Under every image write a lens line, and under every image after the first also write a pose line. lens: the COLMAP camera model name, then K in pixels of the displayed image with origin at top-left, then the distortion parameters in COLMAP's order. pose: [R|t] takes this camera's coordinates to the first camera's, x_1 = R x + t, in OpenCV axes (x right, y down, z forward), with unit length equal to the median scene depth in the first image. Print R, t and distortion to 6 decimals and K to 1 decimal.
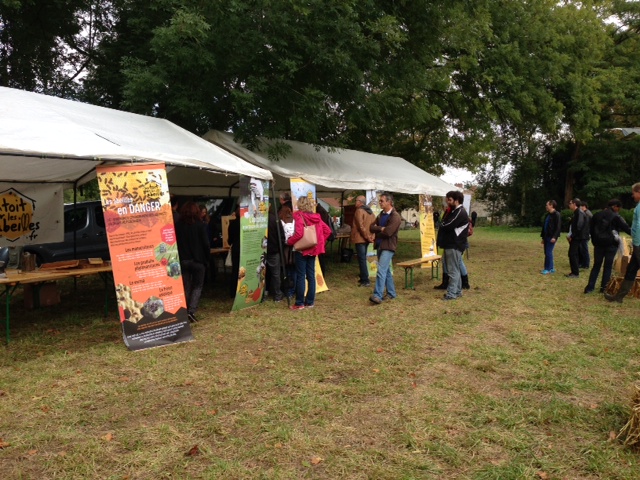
lens RADIAL K [[607.4, 0, 320.0], [0, 607.4, 239.3], [0, 0, 1]] dist [-0.023561, 0.000000]
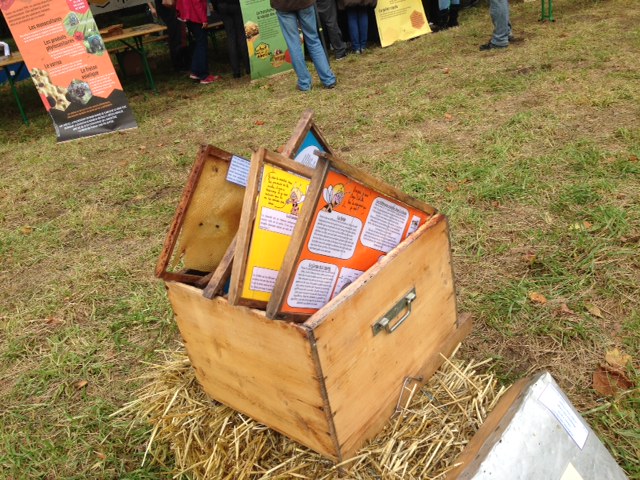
lens RADIAL K [[607.4, 0, 320.1], [0, 607.4, 240.7], [0, 0, 1]] dist [-0.023561, 0.000000]
pose [[0.755905, 0.163666, -0.633894, 0.590669], [0.134685, 0.908660, 0.395217, 0.009715], [0.640678, -0.384122, 0.664817, 0.575105]]
